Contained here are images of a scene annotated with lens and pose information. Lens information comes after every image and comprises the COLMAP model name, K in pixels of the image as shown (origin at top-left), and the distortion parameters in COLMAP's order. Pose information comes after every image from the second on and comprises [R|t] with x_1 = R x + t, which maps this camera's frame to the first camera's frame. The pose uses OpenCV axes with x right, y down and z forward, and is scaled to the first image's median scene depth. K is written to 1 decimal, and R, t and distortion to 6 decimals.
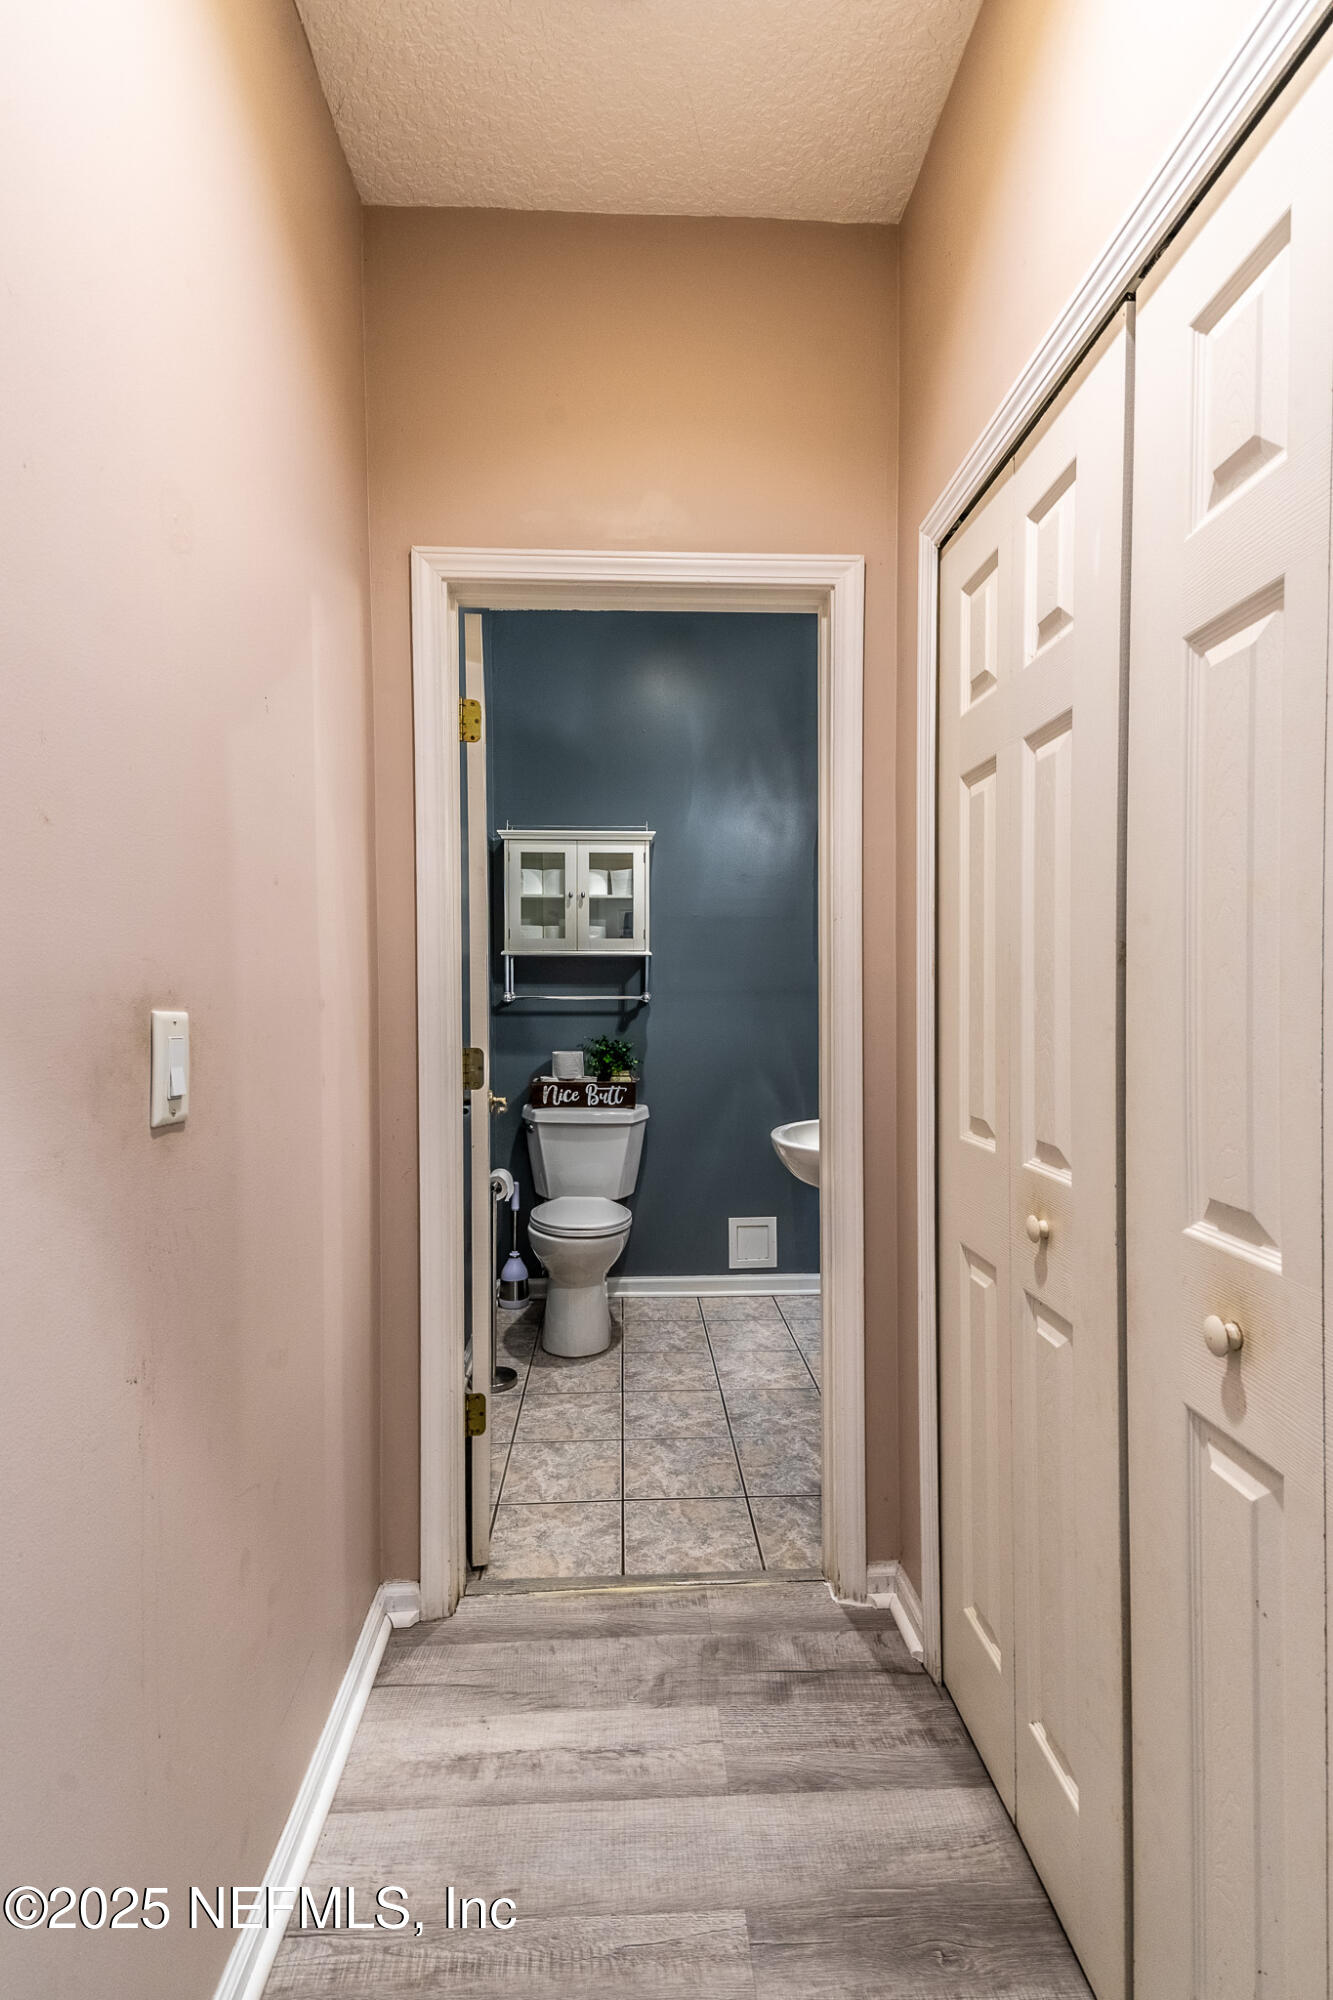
lens RADIAL K [[882.1, 0, 661.5], [0, 882.1, 999.6], [0, 0, 1]] dist [0.038343, -0.012553]
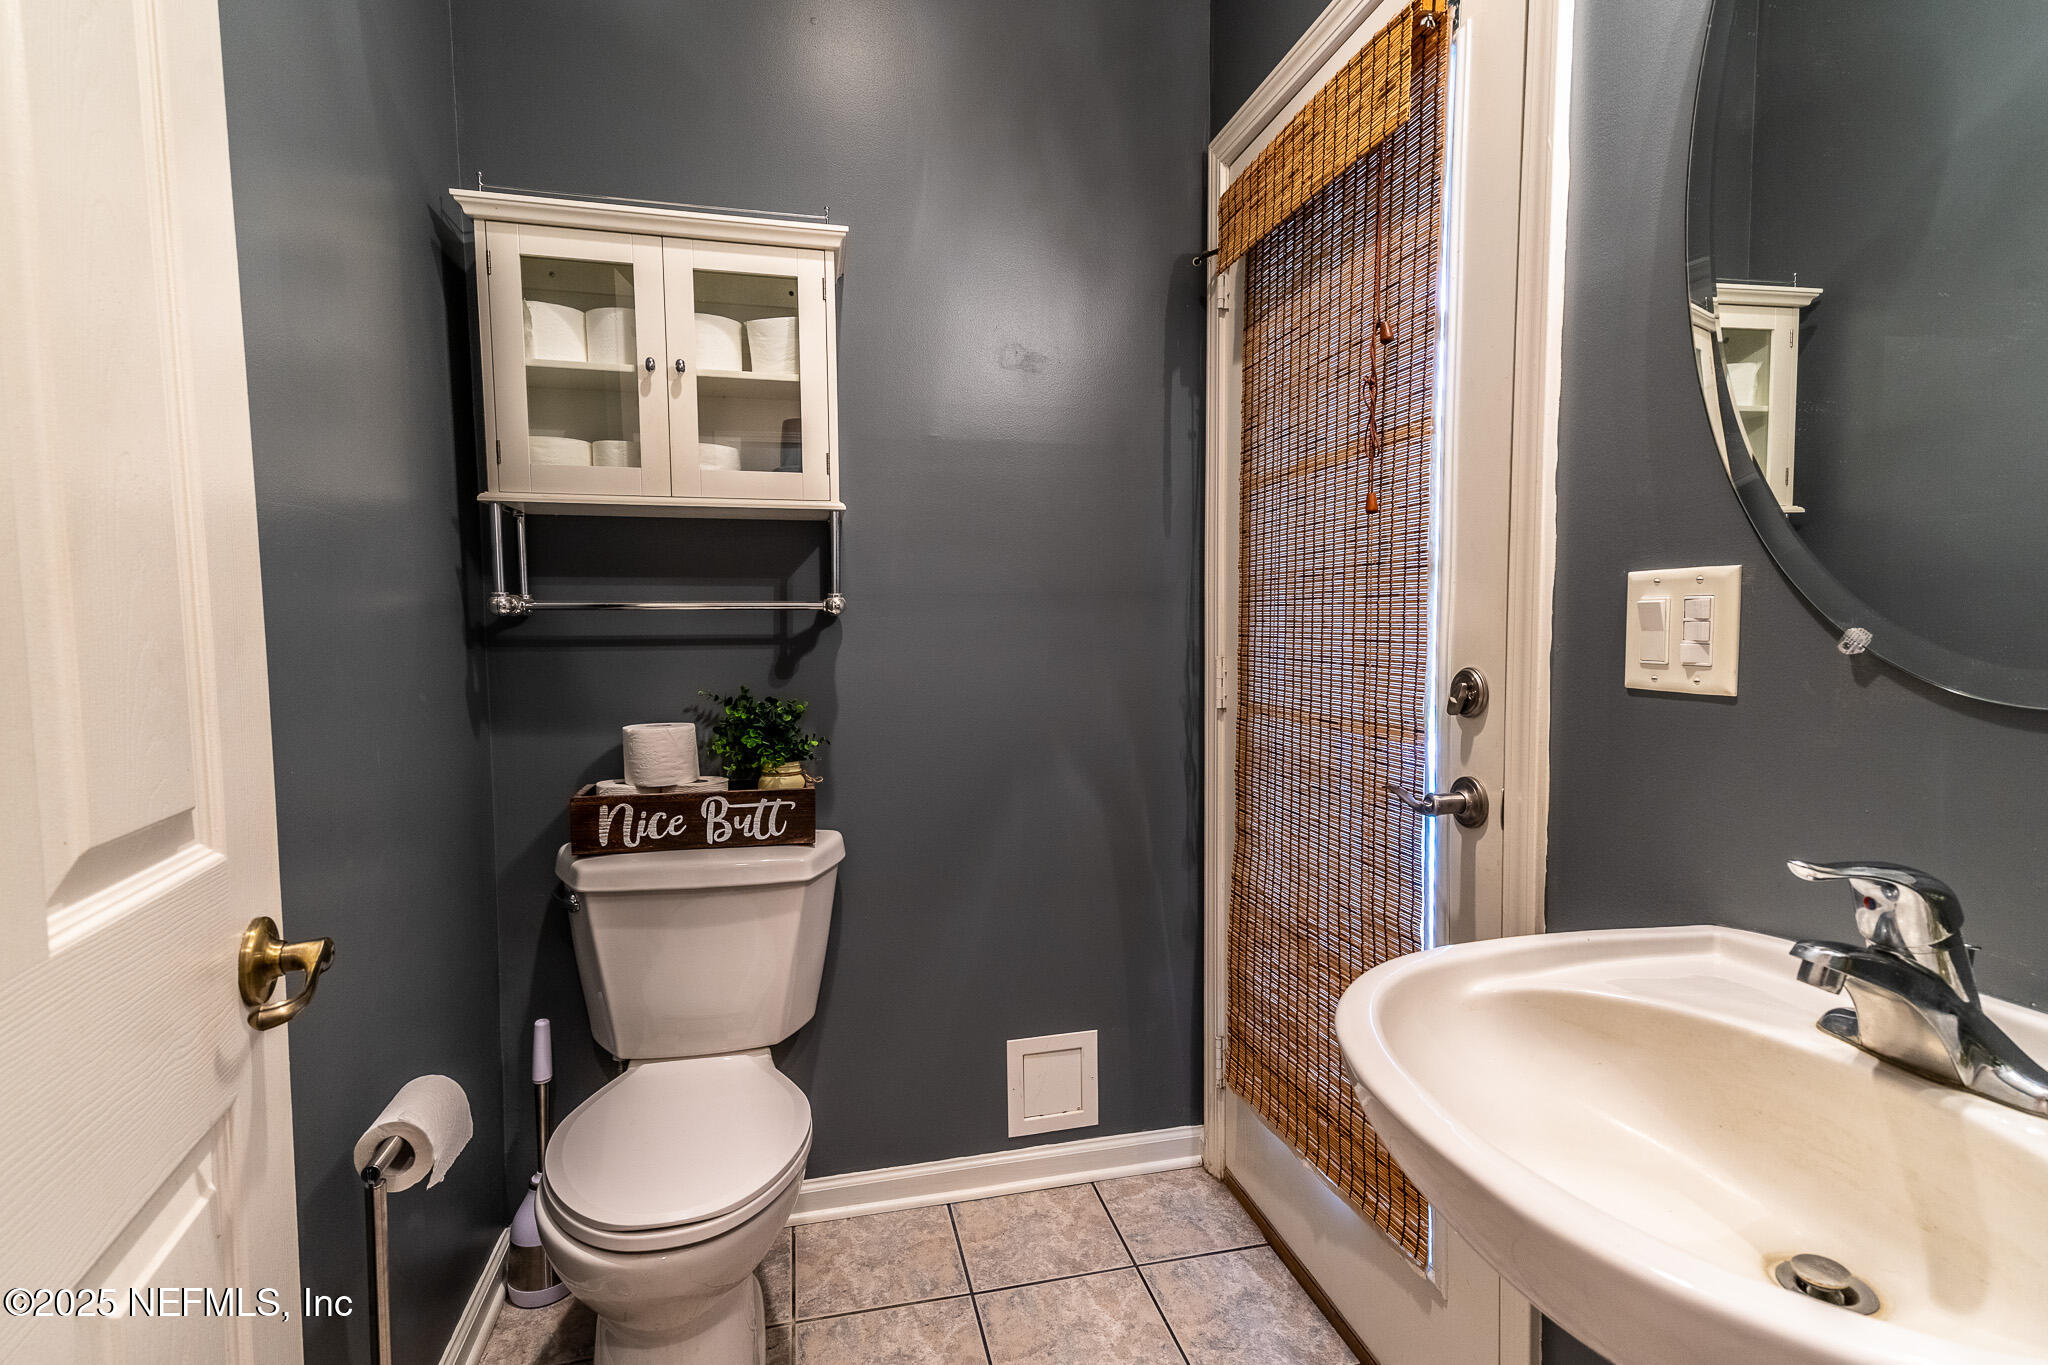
lens RADIAL K [[903.2, 0, 1018.1], [0, 903.2, 667.6], [0, 0, 1]] dist [0.038343, -0.012553]
pose [[0.979001, -0.017800, 0.203075, -0.020330], [0.008293, 0.998833, 0.047570, 0.008942], [-0.203685, -0.044887, 0.978007, 0.515605]]
